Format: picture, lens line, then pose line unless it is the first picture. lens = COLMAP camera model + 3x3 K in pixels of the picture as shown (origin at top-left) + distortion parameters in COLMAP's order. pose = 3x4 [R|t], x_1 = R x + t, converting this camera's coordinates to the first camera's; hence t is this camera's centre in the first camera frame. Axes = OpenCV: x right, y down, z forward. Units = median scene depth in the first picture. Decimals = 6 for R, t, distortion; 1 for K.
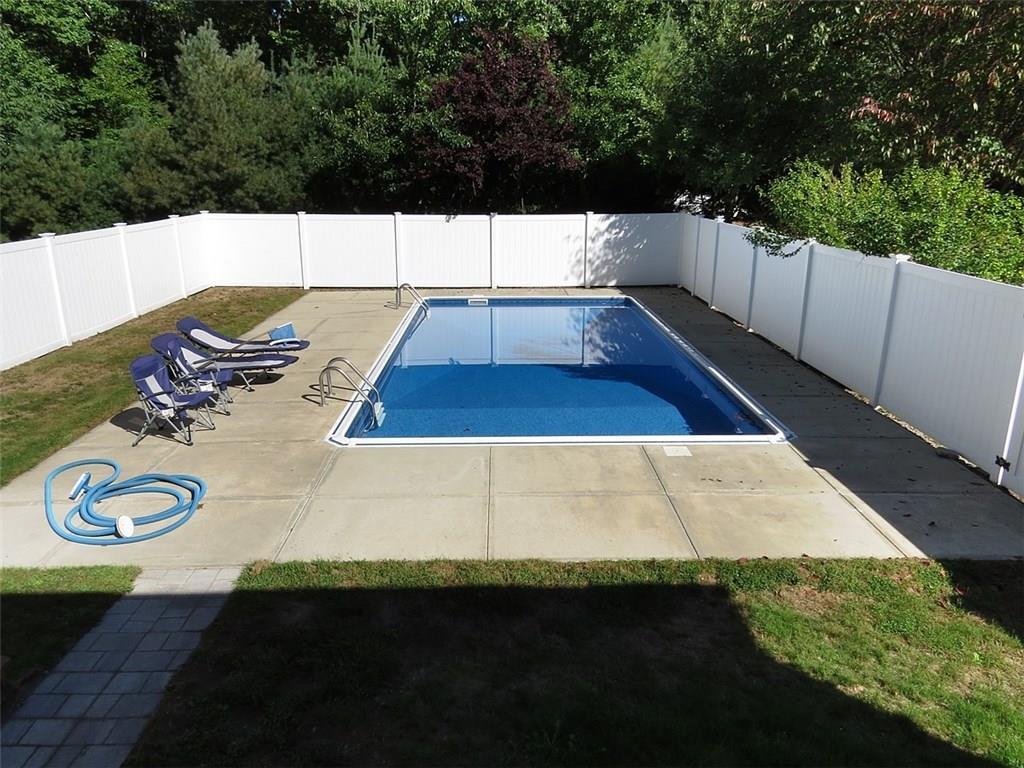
lens RADIAL K [[718.8, 0, 513.0], [0, 718.8, 384.7], [0, 0, 1]] dist [-0.021716, -0.003102]
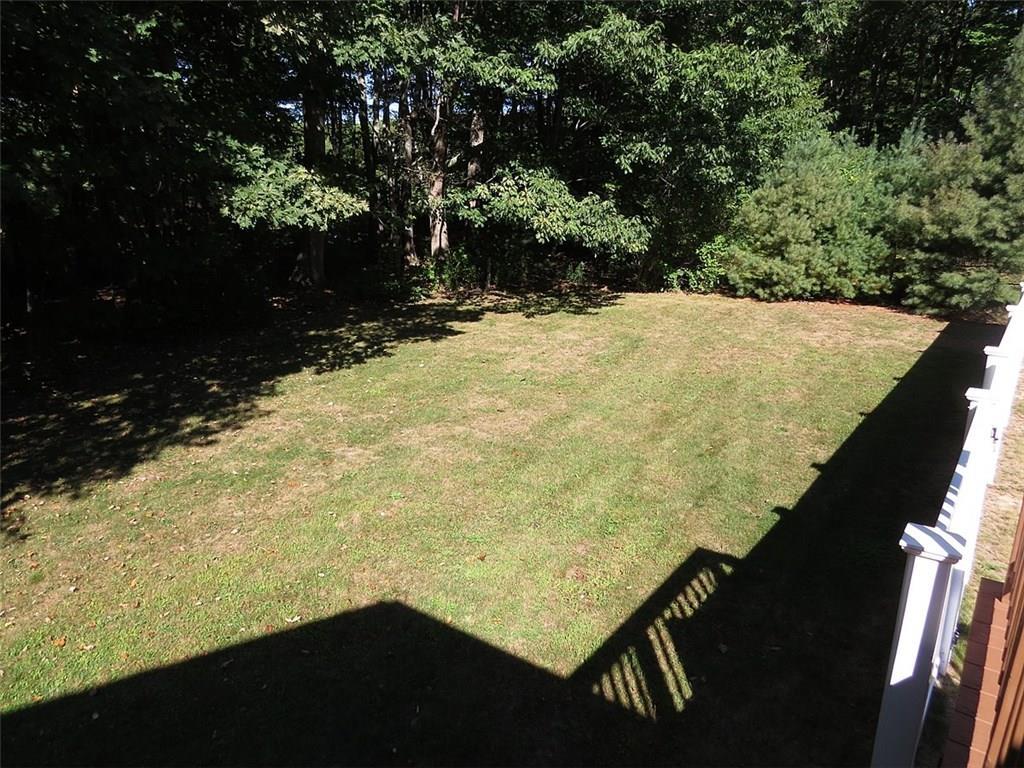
lens RADIAL K [[718.8, 0, 505.1], [0, 718.8, 383.7], [0, 0, 1]] dist [-0.021716, -0.003102]
pose [[0.784673, 0.184384, -0.591854, -0.402358], [-0.192365, 0.980034, 0.050281, -0.023371], [0.589308, 0.074398, 0.804475, 0.037142]]
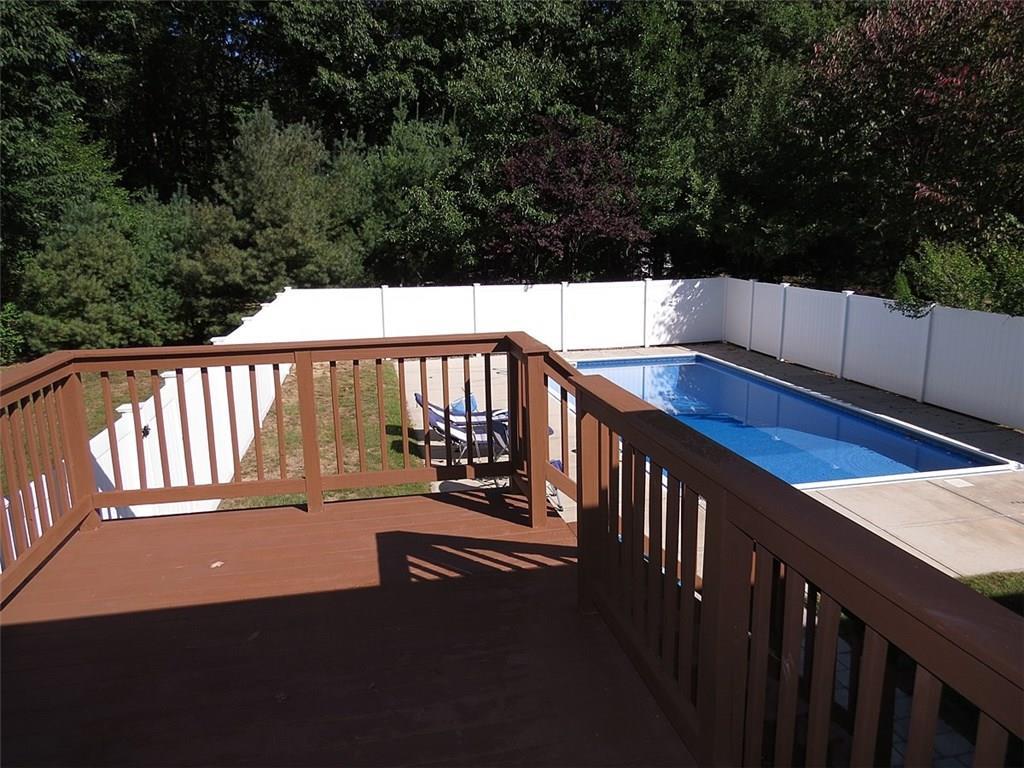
lens RADIAL K [[718.8, 0, 510.9], [0, 718.8, 375.7], [0, 0, 1]] dist [-0.021716, -0.003102]
pose [[0.983869, -0.049864, 0.171798, -0.299752], [0.064604, 0.994593, -0.081305, -0.016415], [-0.166815, 0.091092, 0.981771, -0.032671]]
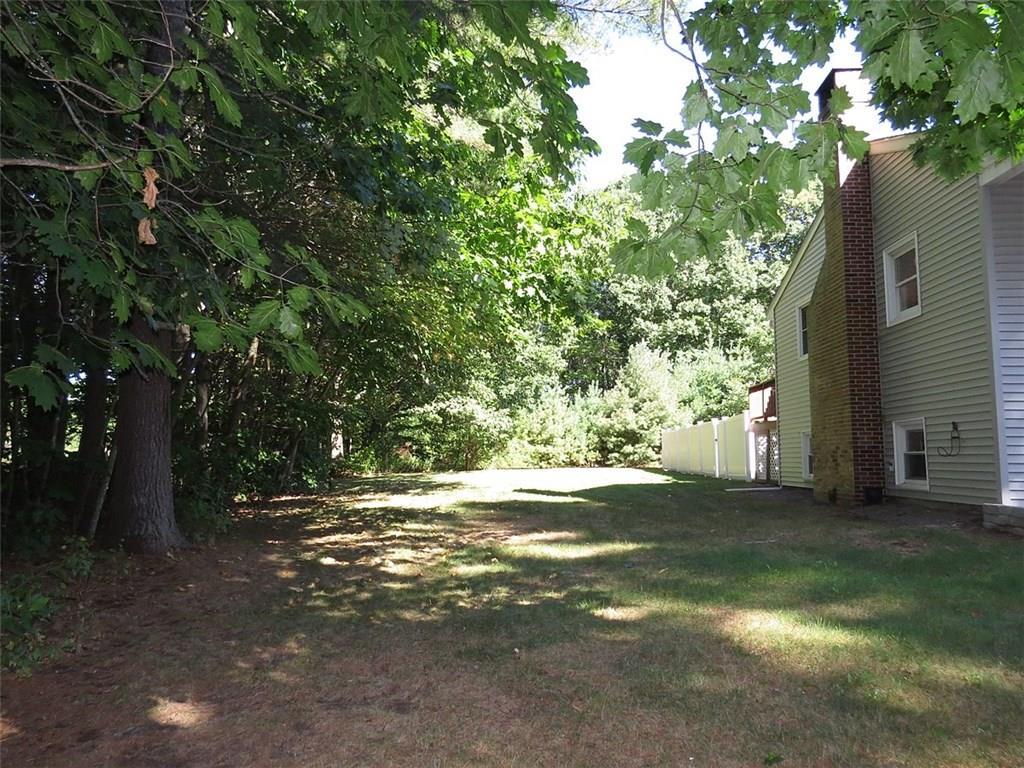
lens RADIAL K [[718.8, 0, 515.5], [0, 718.8, 384.3], [0, 0, 1]] dist [-0.021716, -0.003102]
pose [[0.997741, -0.002634, -0.067128, -0.692316], [-0.022798, 0.926657, -0.375216, 0.372337], [0.063193, 0.375899, 0.924504, -0.847157]]
